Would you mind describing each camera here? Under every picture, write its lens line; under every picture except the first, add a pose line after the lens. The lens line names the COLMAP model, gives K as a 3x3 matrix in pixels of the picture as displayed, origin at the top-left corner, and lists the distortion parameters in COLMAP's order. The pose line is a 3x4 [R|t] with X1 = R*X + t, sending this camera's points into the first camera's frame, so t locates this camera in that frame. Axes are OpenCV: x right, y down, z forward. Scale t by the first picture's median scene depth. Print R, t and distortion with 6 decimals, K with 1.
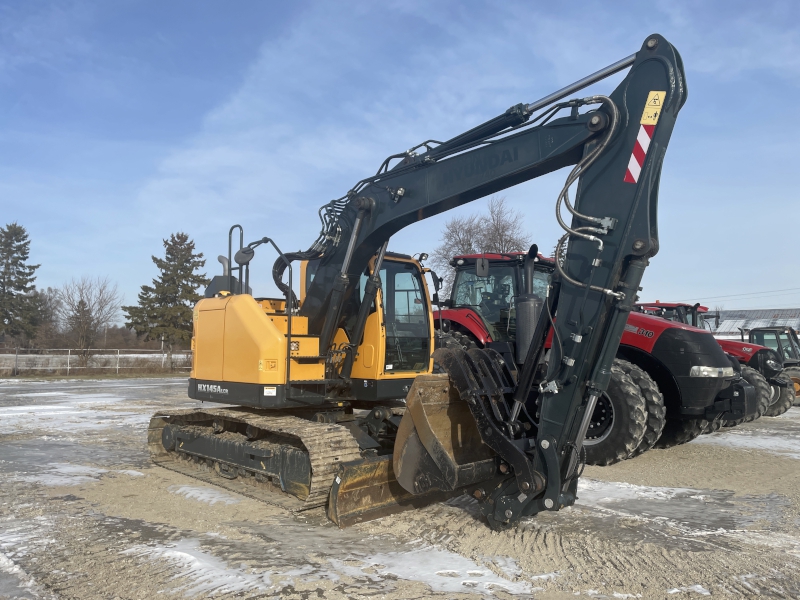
lens RADIAL K [[606.1, 0, 400.0], [0, 606.1, 300.0], [0, 0, 1]] dist [0.034952, 0.002897]
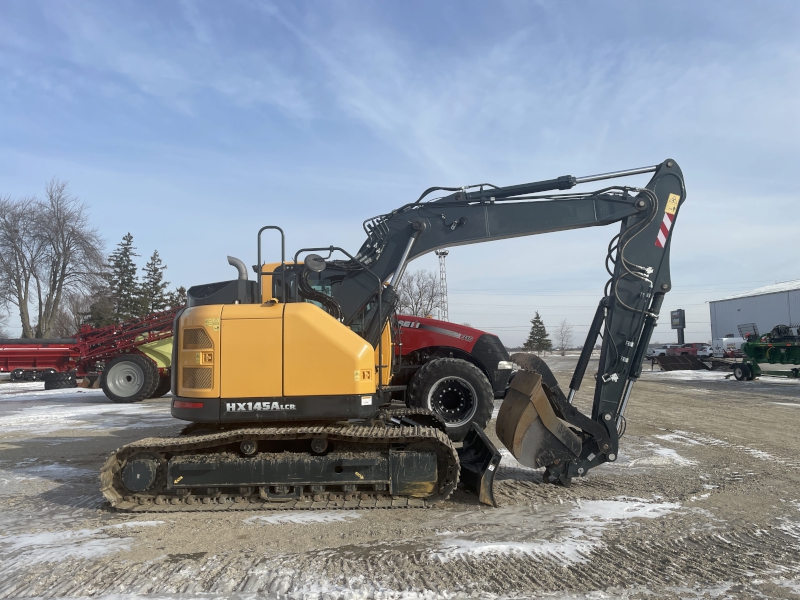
lens RADIAL K [[611.6, 0, 400.0], [0, 611.6, 300.0], [0, 0, 1]] dist [0.039505, -0.007004]
pose [[0.709944, 0.033735, 0.703449, -0.899316], [-0.031122, 0.999379, -0.016518, -0.003132], [-0.703570, -0.010165, 0.710554, 0.235199]]
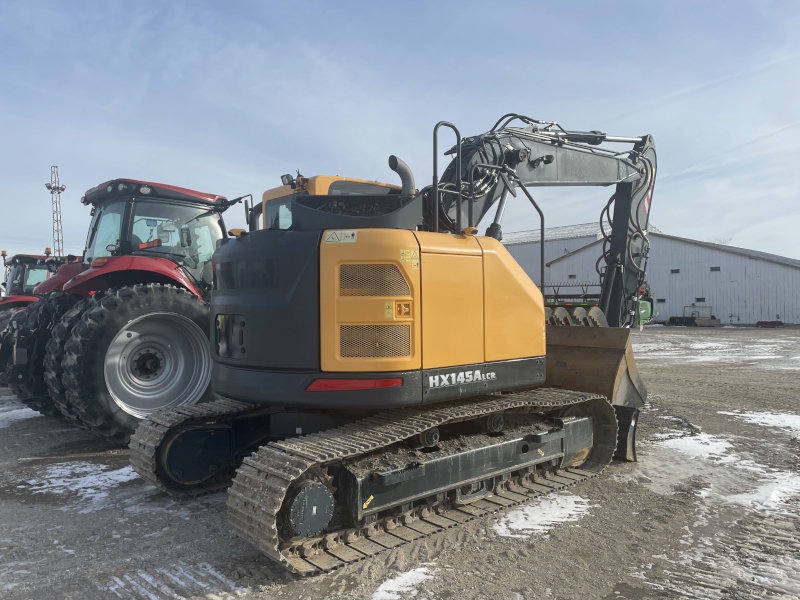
lens RADIAL K [[606.1, 0, 400.0], [0, 606.1, 300.0], [0, 0, 1]] dist [0.034952, 0.002897]
pose [[0.066292, -0.007932, 0.997769, -1.058931], [-0.067955, 0.997611, 0.012446, 0.068245], [-0.995484, -0.068628, 0.065595, 1.149389]]
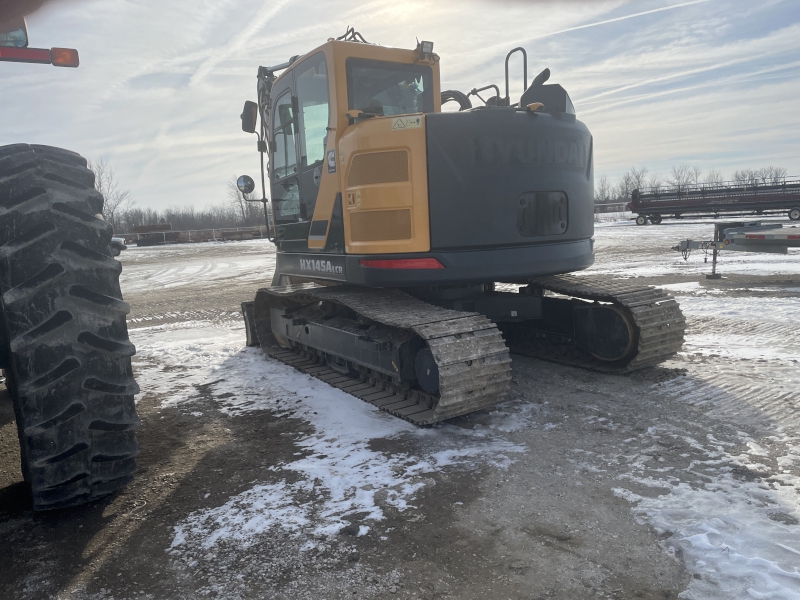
lens RADIAL K [[606.1, 0, 400.0], [0, 606.1, 300.0], [0, 0, 1]] dist [0.034952, 0.002897]
pose [[-0.971927, 0.021612, 0.234290, -0.551611], [0.037647, 0.997228, 0.064185, 0.159525], [-0.232253, 0.071204, -0.970046, 1.839544]]
